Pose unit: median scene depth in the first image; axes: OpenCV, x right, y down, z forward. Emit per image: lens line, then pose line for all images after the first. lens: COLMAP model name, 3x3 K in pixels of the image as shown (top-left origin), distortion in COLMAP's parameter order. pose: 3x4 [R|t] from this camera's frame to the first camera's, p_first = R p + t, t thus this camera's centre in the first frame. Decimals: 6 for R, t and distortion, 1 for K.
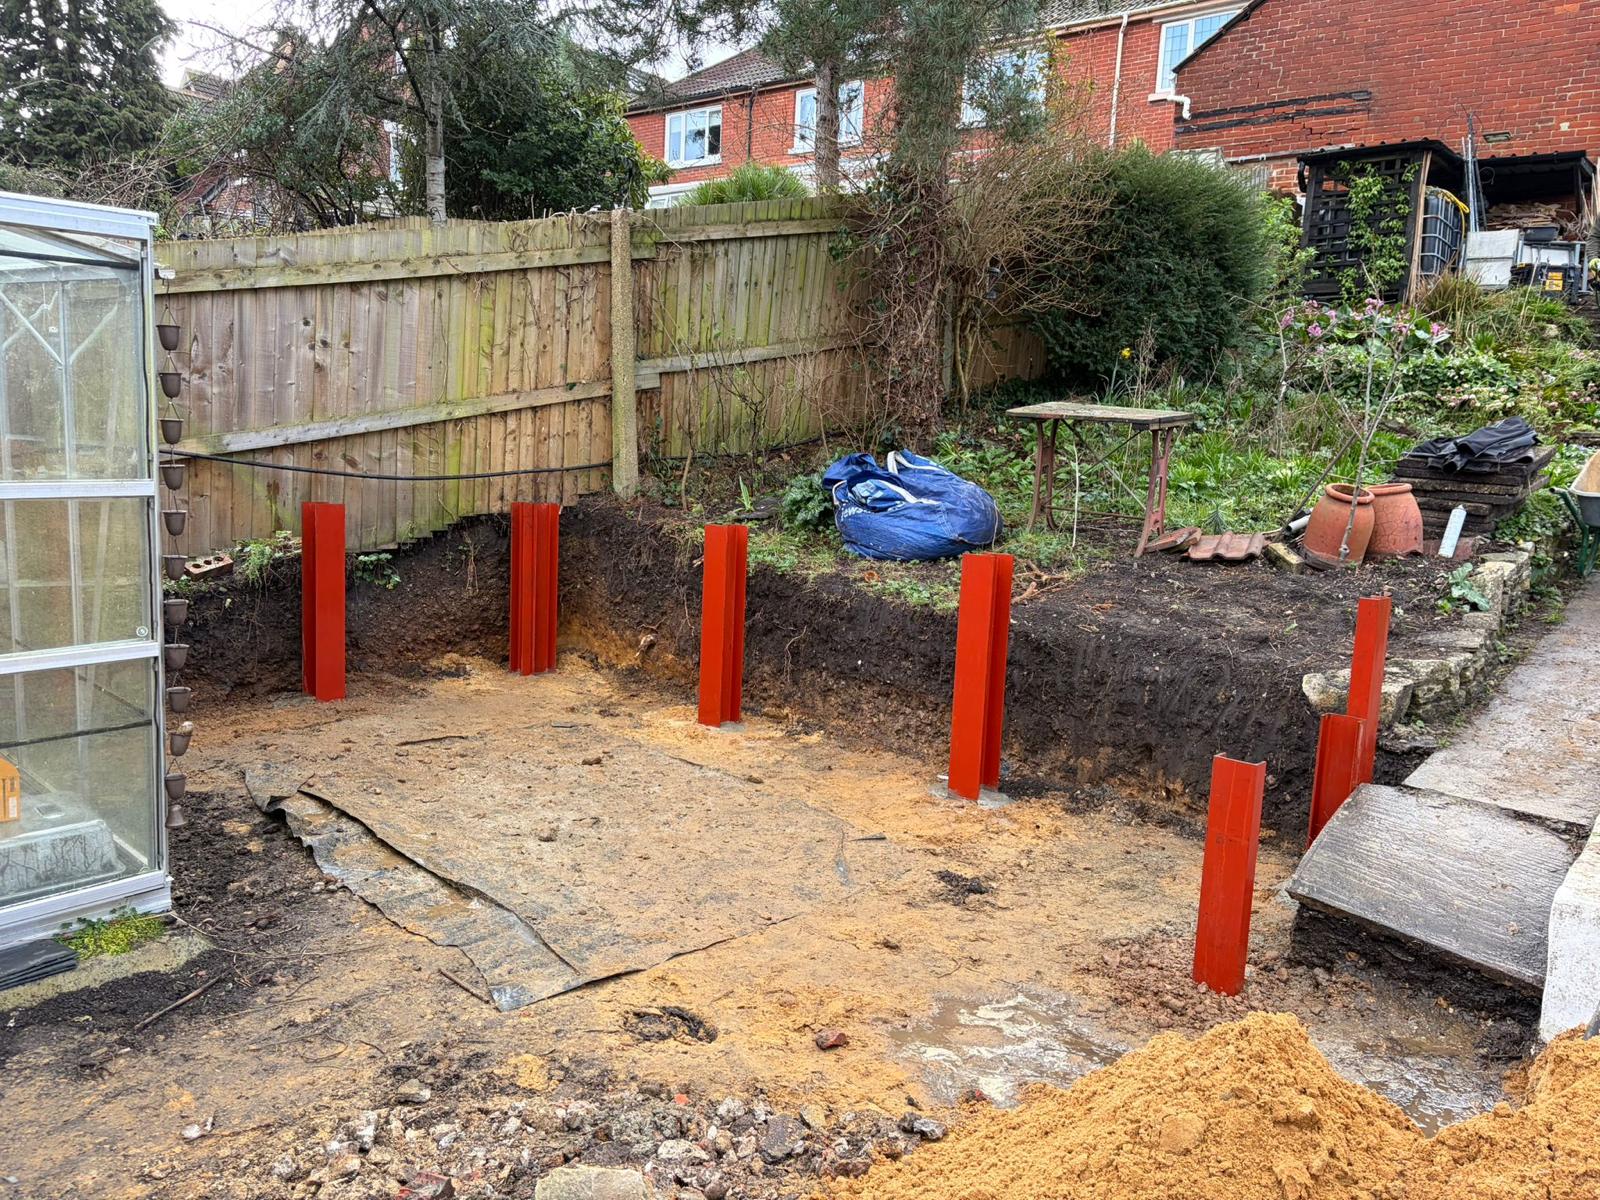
lens RADIAL K [[1208.5, 0, 796.2], [0, 1208.5, 585.7], [0, 0, 1]] dist [0.024659, -0.001204]
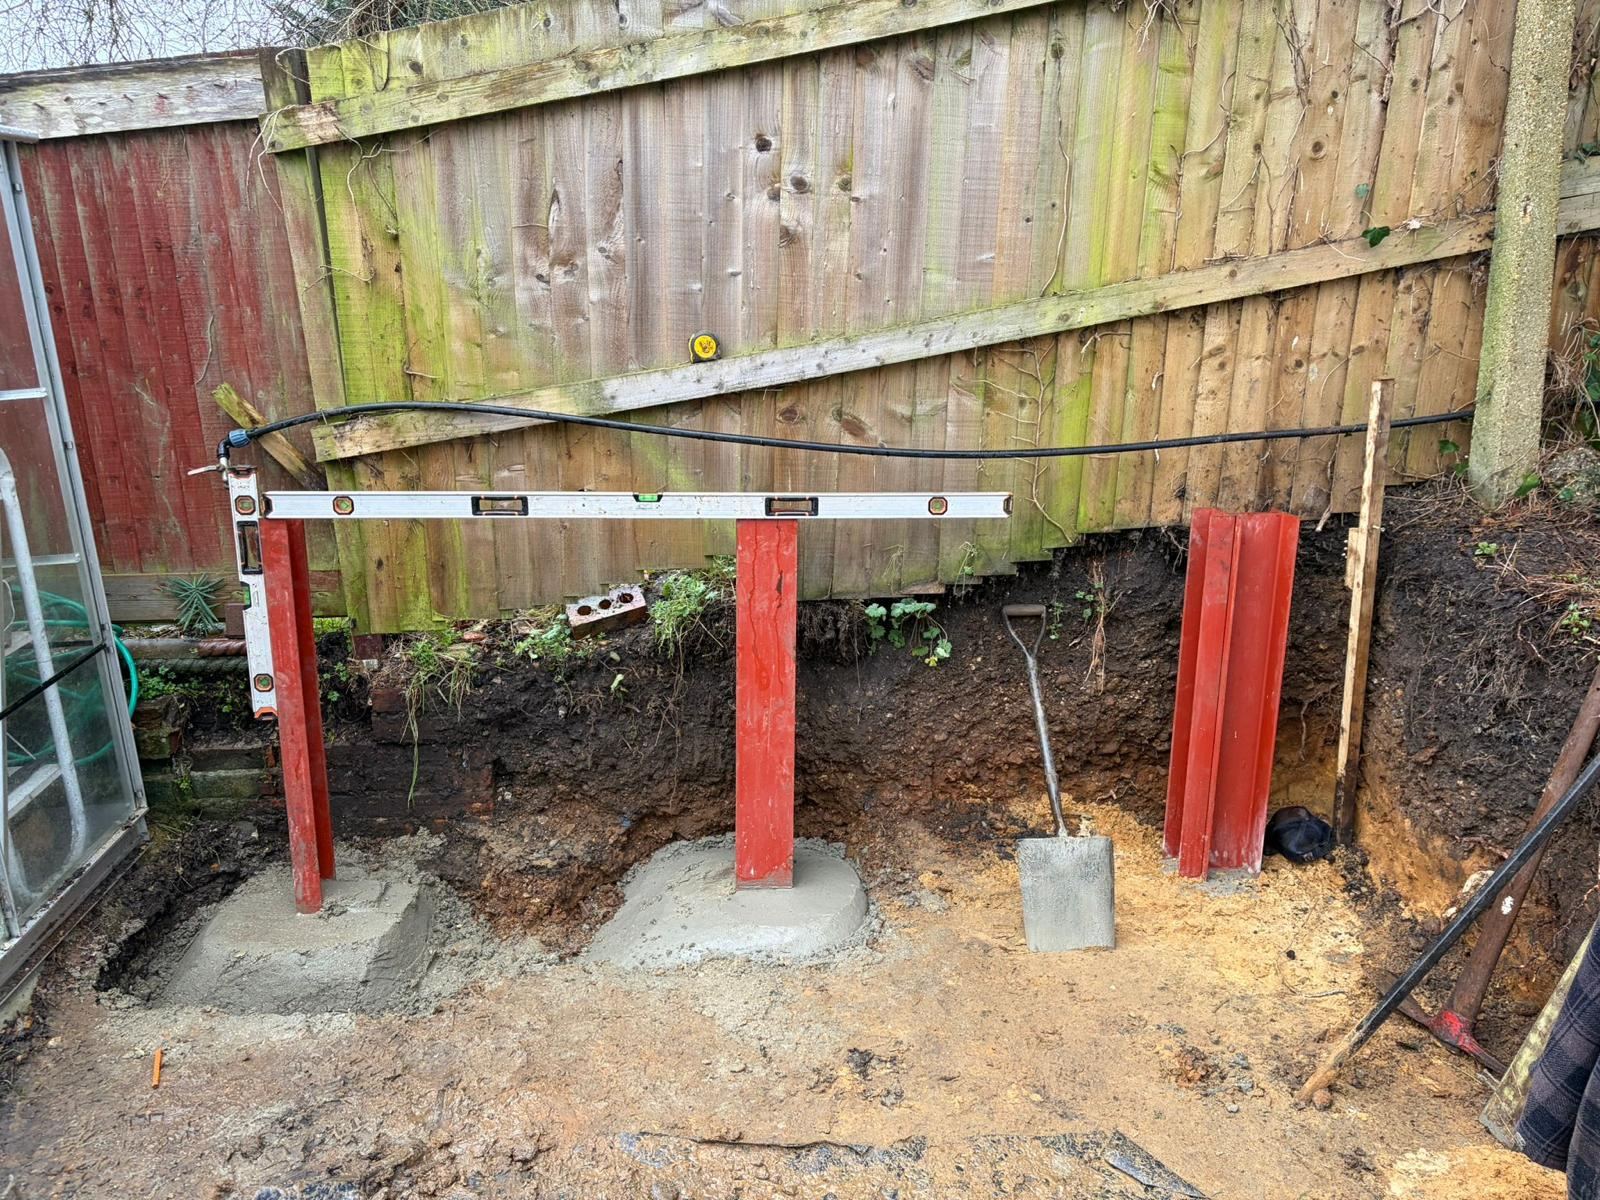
lens RADIAL K [[1208.5, 0, 805.7], [0, 1208.5, 606.6], [0, 0, 1]] dist [0.024659, -0.001204]
pose [[0.738192, 0.131860, -0.661578, -0.034550], [-0.052600, 0.988975, 0.138424, -0.088913], [0.672537, -0.067384, 0.736989, 0.565572]]
